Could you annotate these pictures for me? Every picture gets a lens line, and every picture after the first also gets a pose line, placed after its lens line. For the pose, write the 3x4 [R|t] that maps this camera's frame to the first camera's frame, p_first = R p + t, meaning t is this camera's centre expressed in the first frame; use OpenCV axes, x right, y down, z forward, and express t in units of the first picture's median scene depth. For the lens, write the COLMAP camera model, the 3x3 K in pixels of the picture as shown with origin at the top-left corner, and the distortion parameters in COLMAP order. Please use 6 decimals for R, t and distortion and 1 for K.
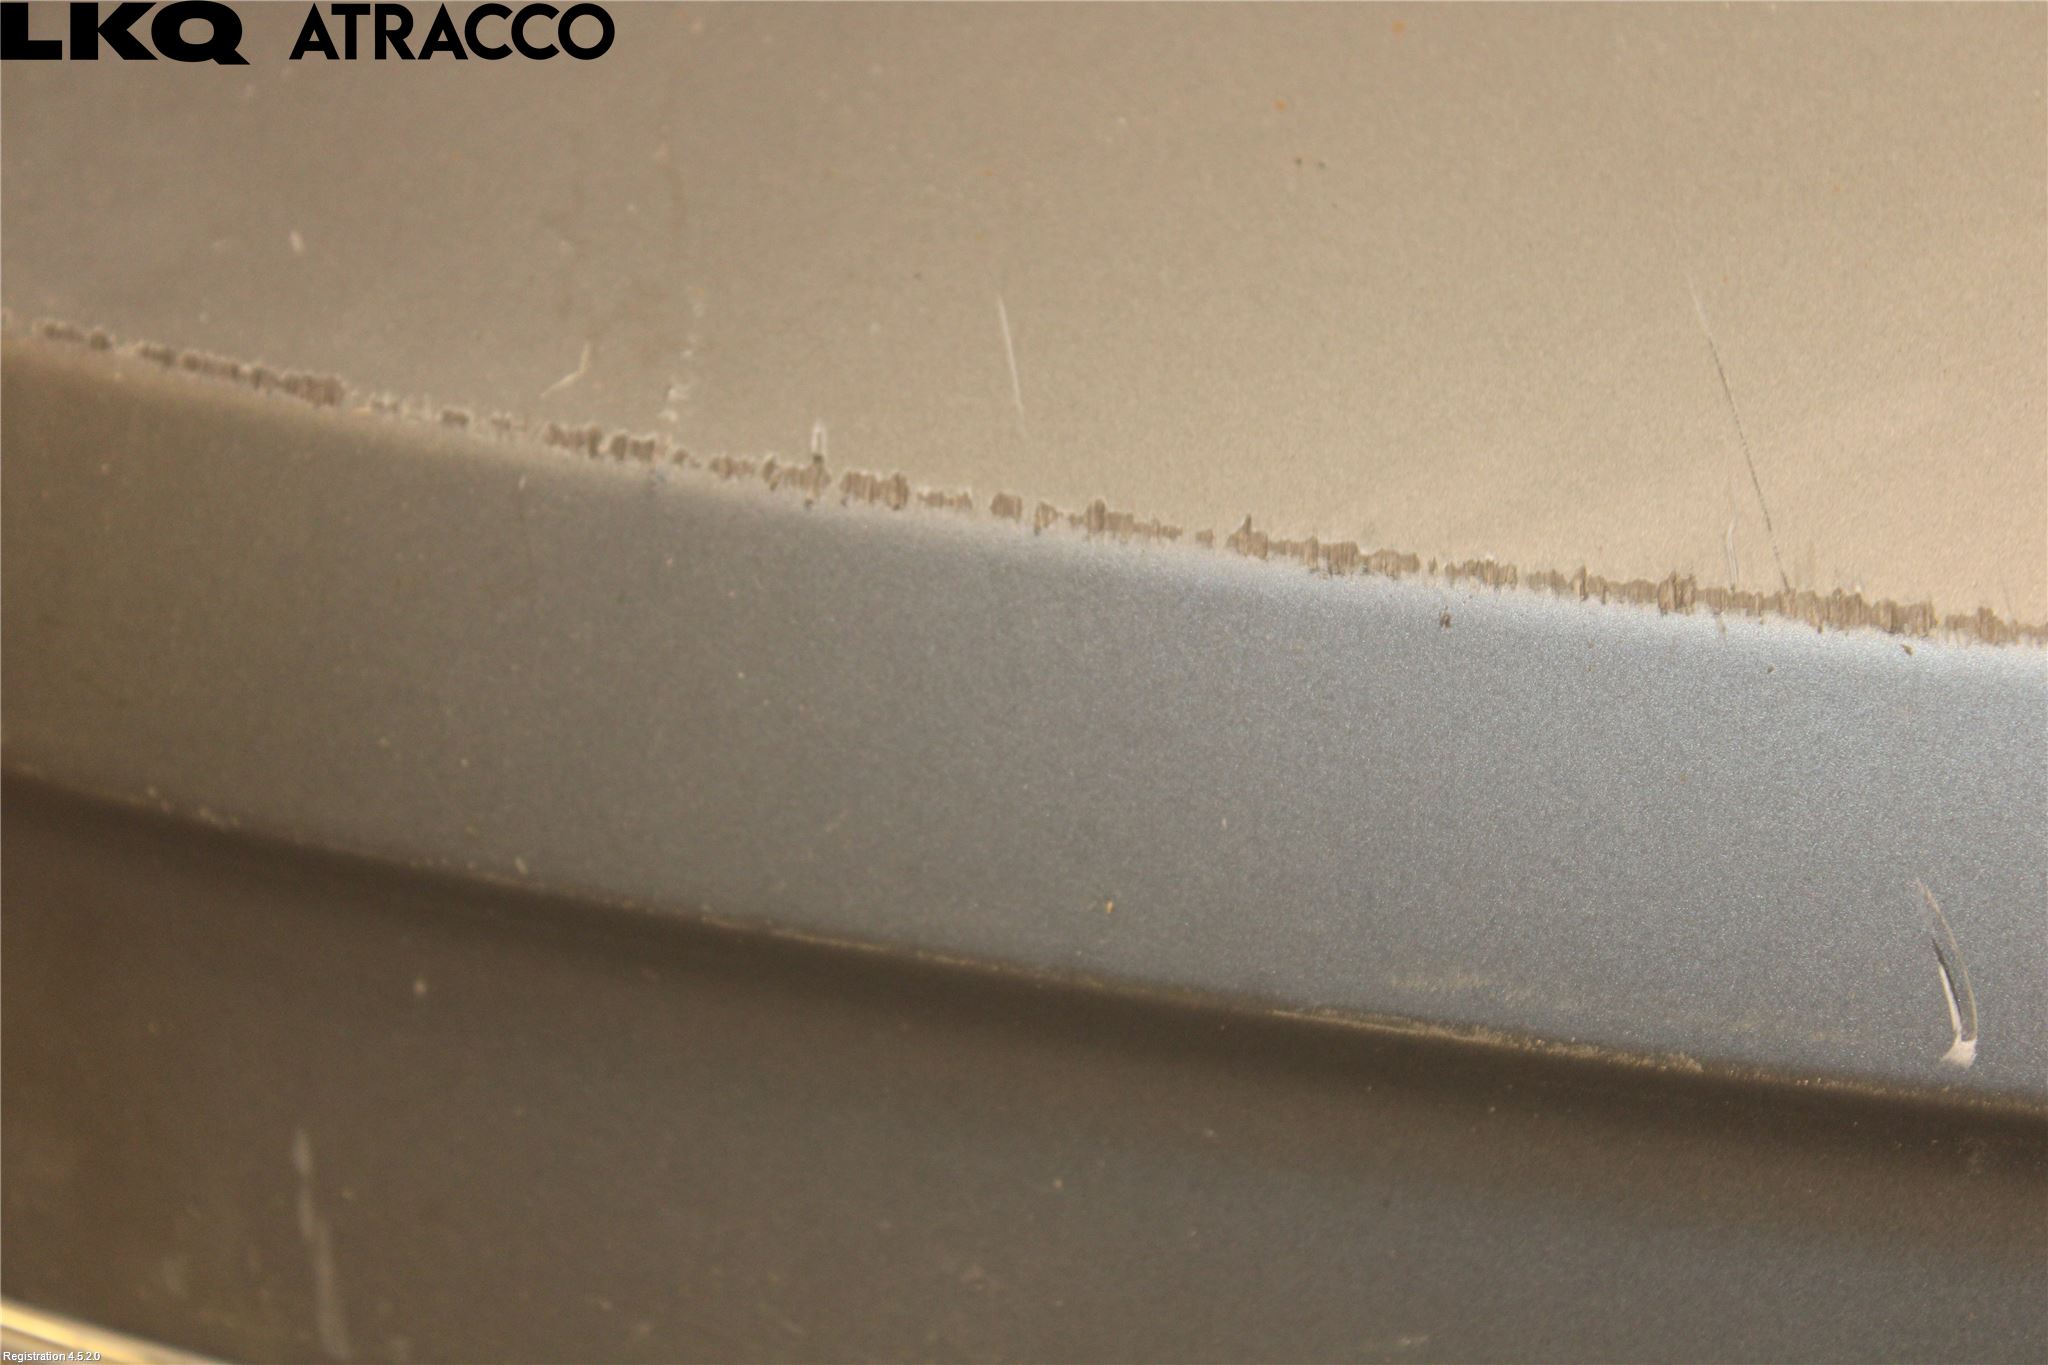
lens RADIAL K [[4373.1, 0, 1019.3], [0, 4373.1, 681.2], [0, 0, 1]] dist [0.100345, 0.000000]
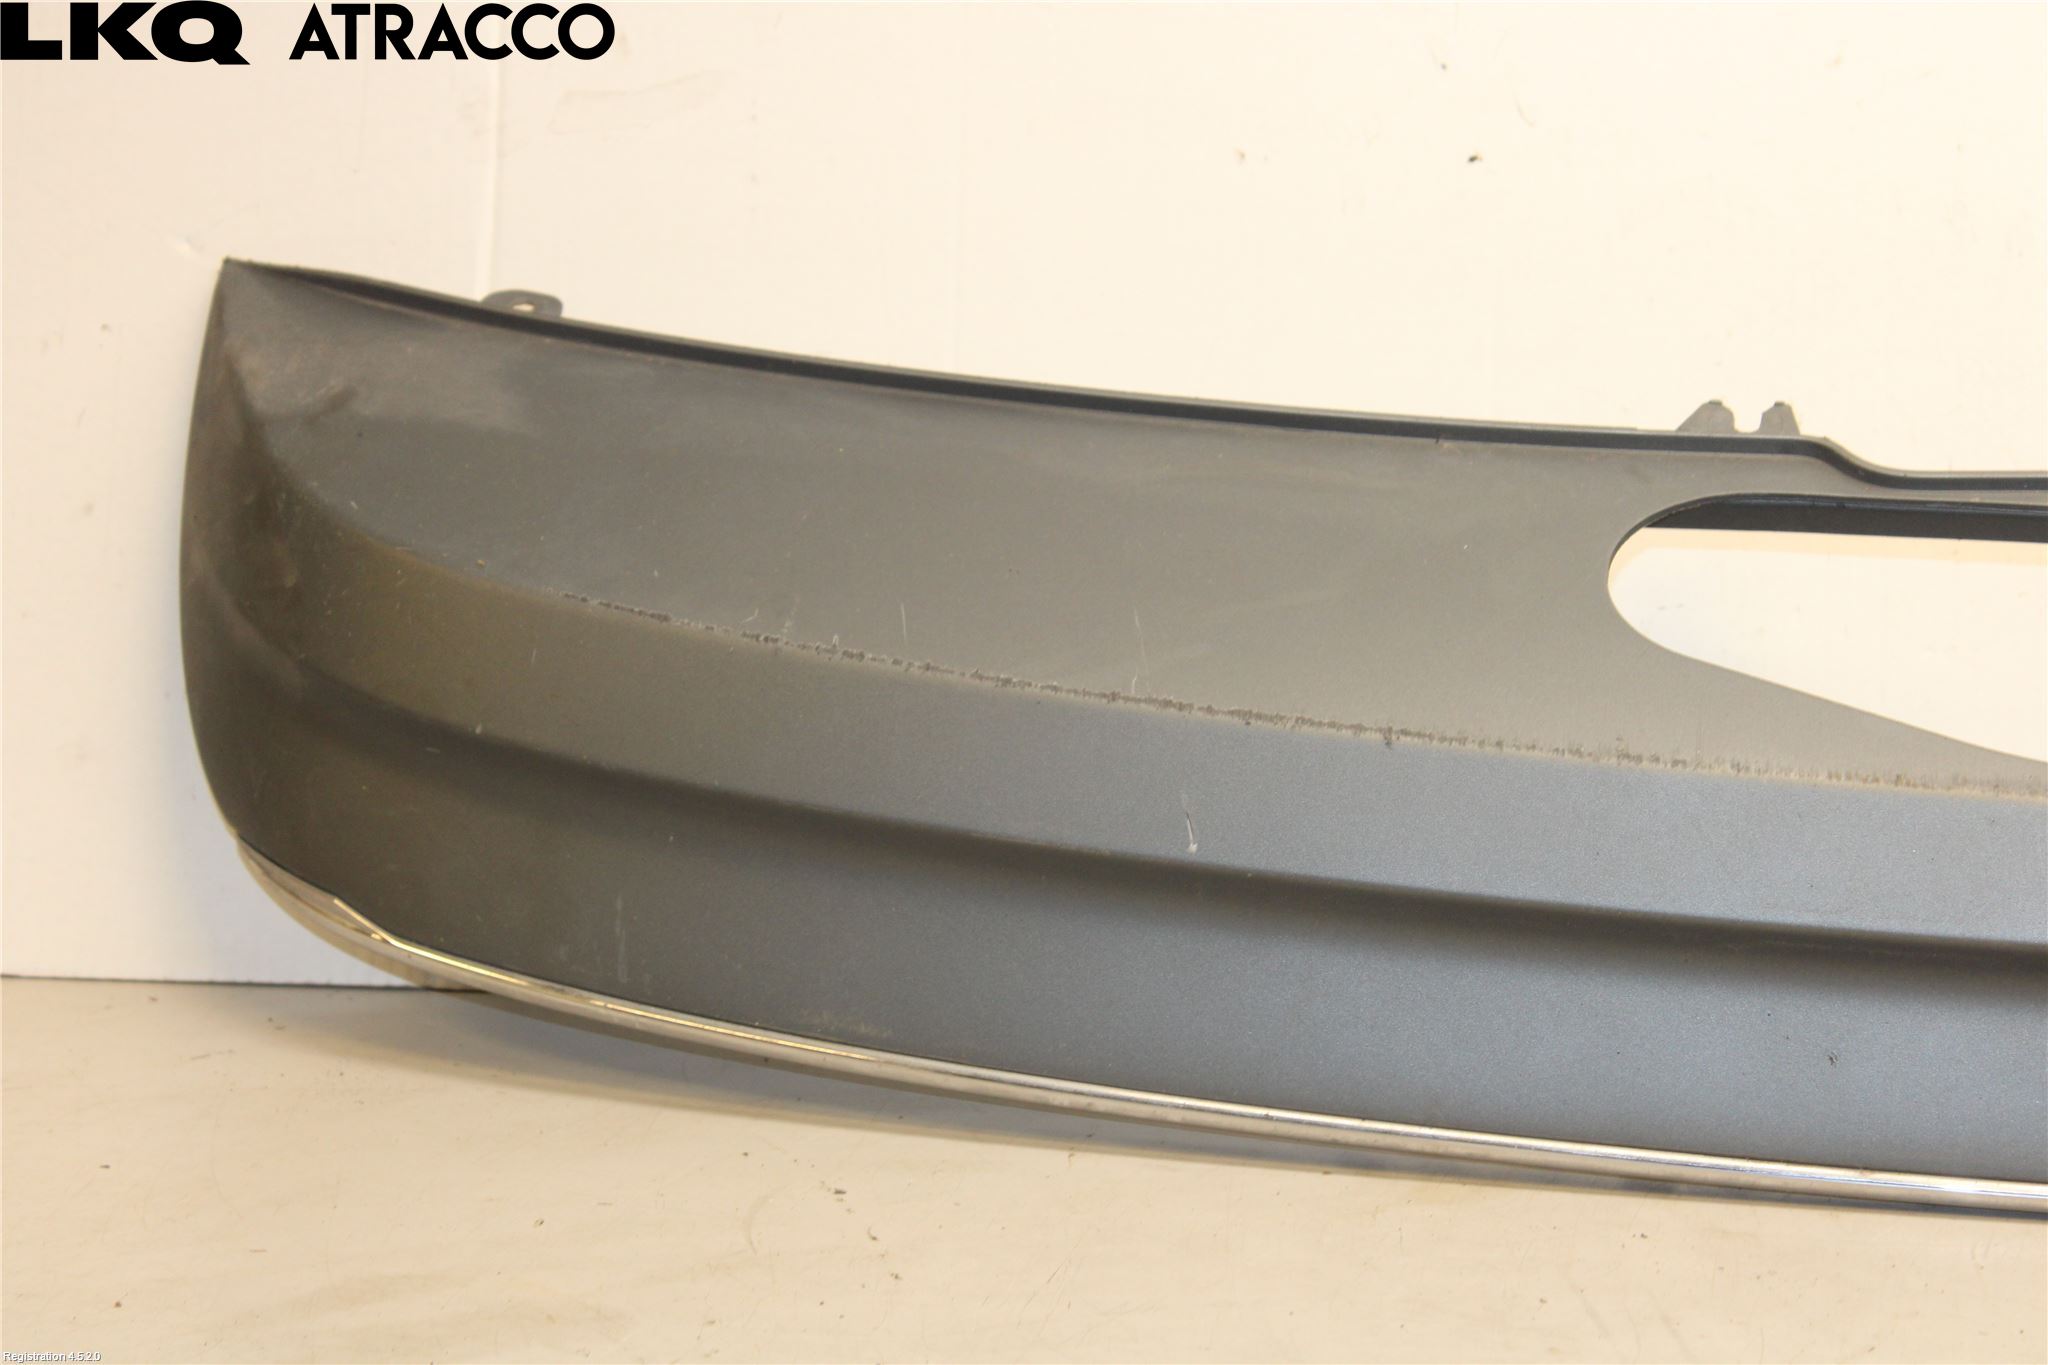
lens RADIAL K [[4373.1, 0, 1025.3], [0, 4373.1, 683.4], [0, 0, 1]] dist [0.100345, 0.000000]
pose [[0.996200, 0.086980, -0.004545, 0.097291], [-0.085709, 0.969682, -0.228847, 0.637711], [-0.015498, 0.228367, 0.973452, -1.856604]]
